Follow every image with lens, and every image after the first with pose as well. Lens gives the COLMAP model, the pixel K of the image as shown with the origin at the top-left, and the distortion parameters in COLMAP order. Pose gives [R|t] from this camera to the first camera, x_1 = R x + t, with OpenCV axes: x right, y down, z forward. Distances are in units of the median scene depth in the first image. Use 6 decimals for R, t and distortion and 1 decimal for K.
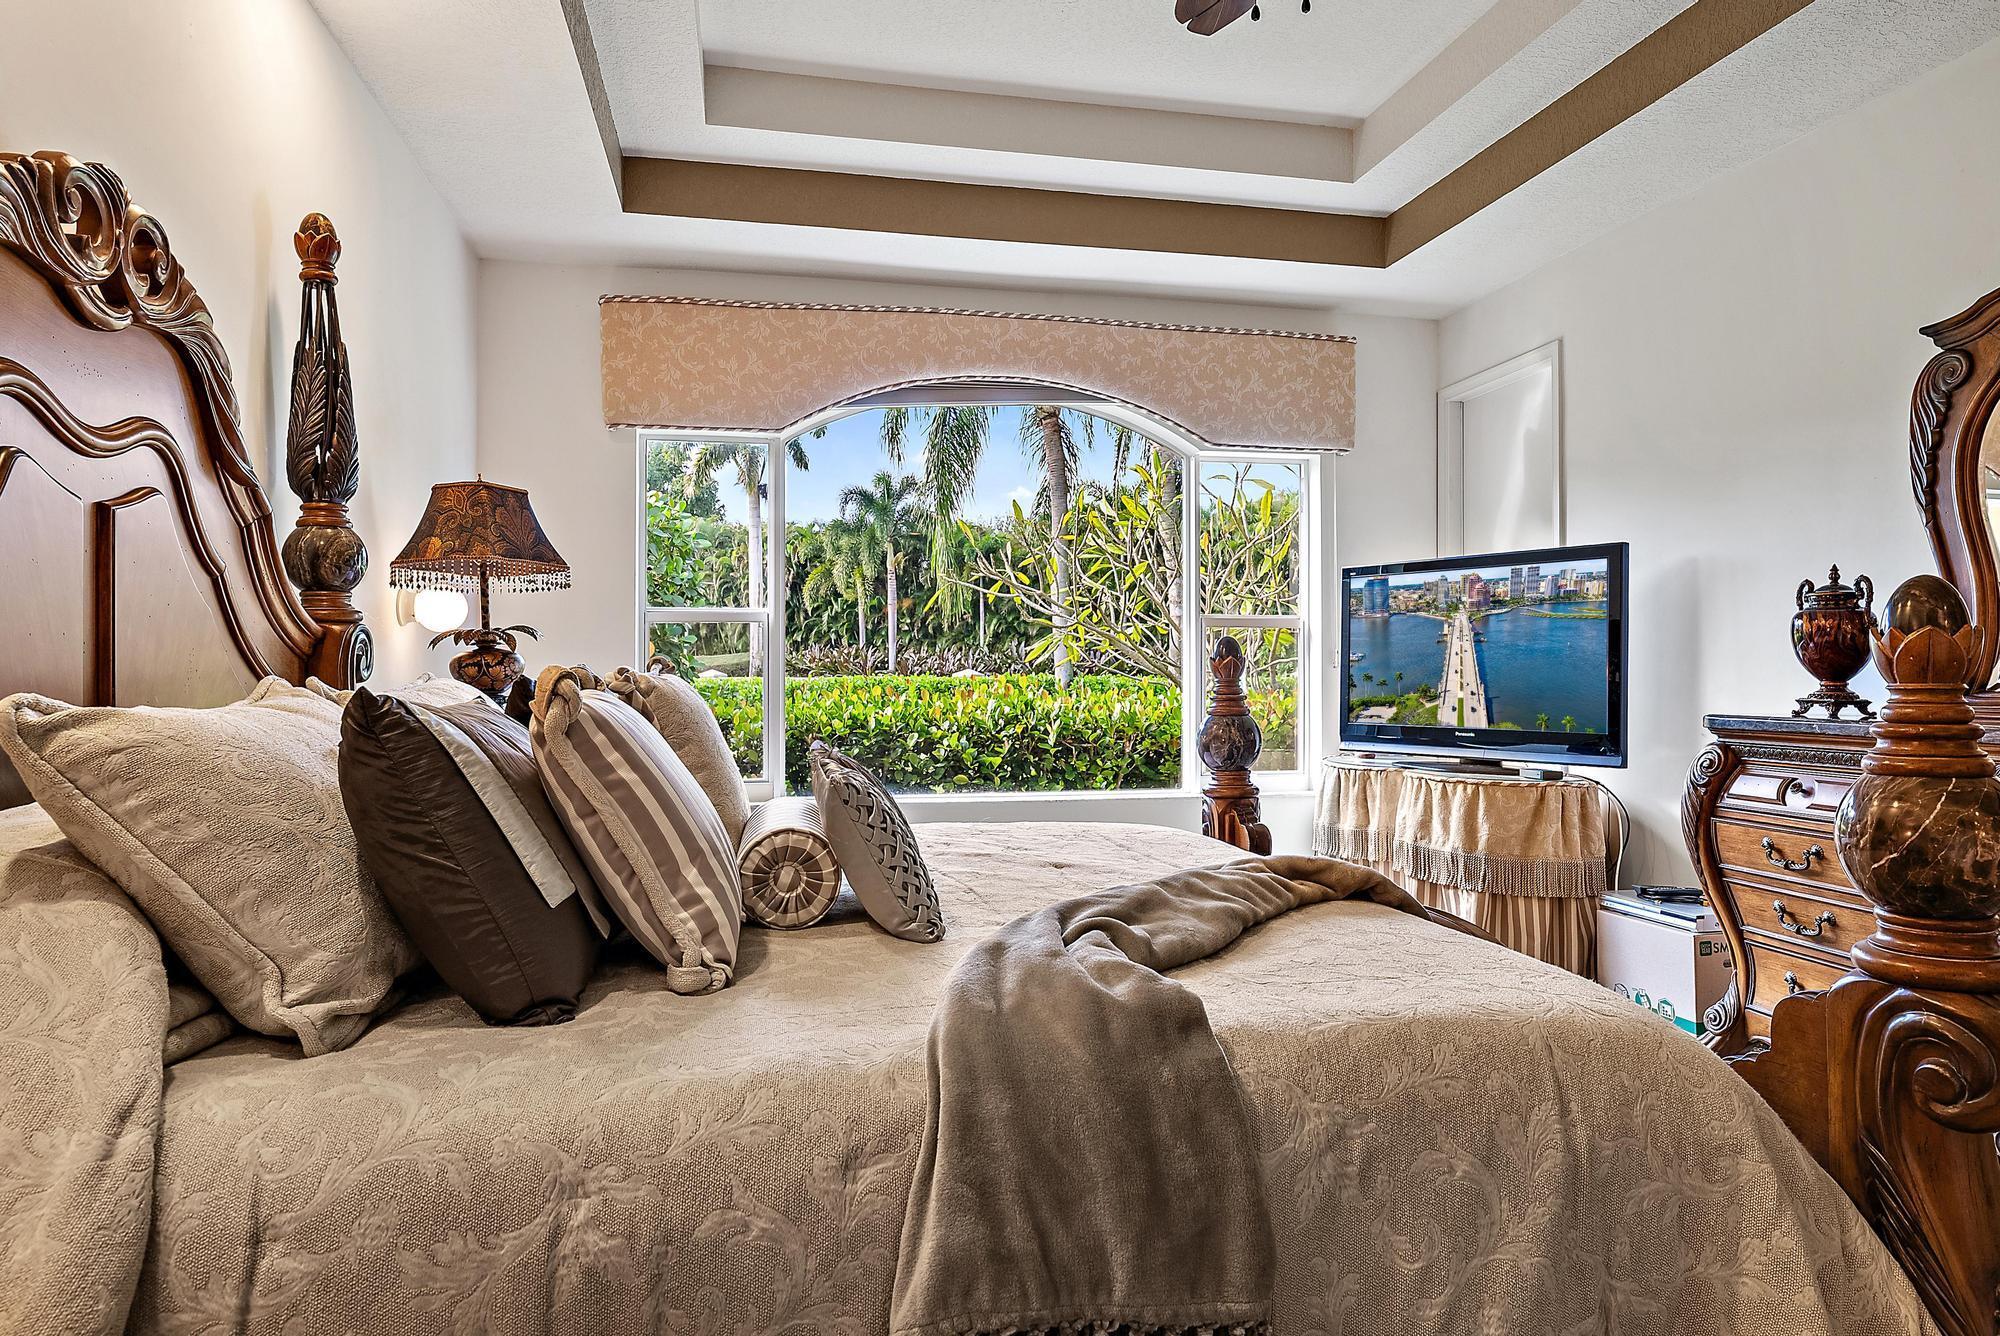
lens RADIAL K [[1225.7, 0, 997.8], [0, 1225.7, 667.8], [0, 0, 1]] dist [-0.006527, -0.001583]
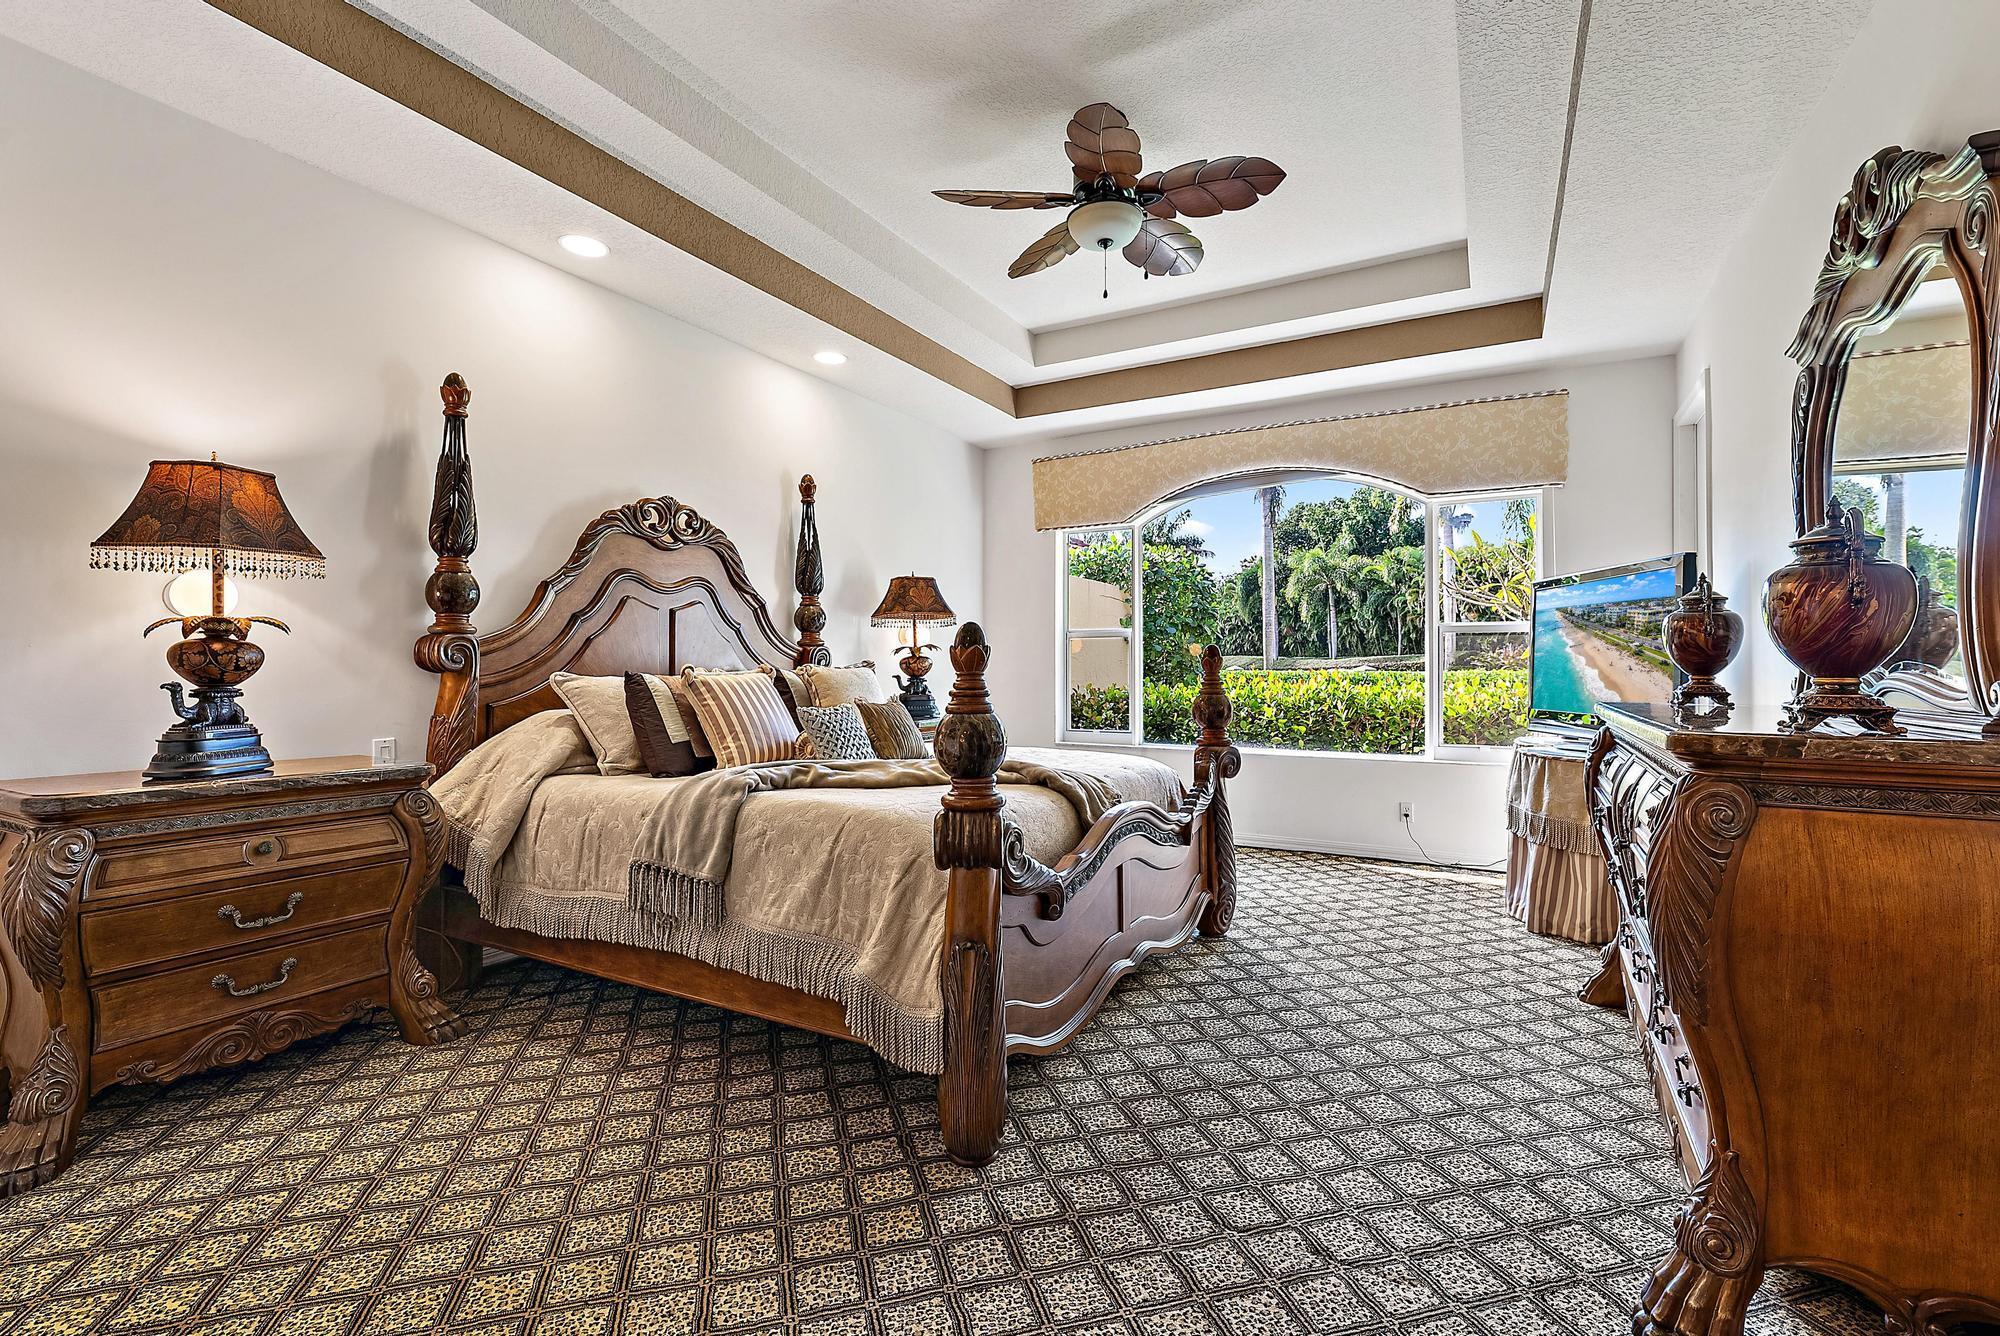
lens RADIAL K [[929.0, 0, 1001.6], [0, 929.0, 668.6], [0, 0, 1]] dist [0.003115, 0.000137]
pose [[0.744802, 0.001744, -0.667283, 0.550135], [0.001388, 0.999990, 0.004163, 0.000237], [0.667284, -0.004027, 0.744792, -0.056782]]
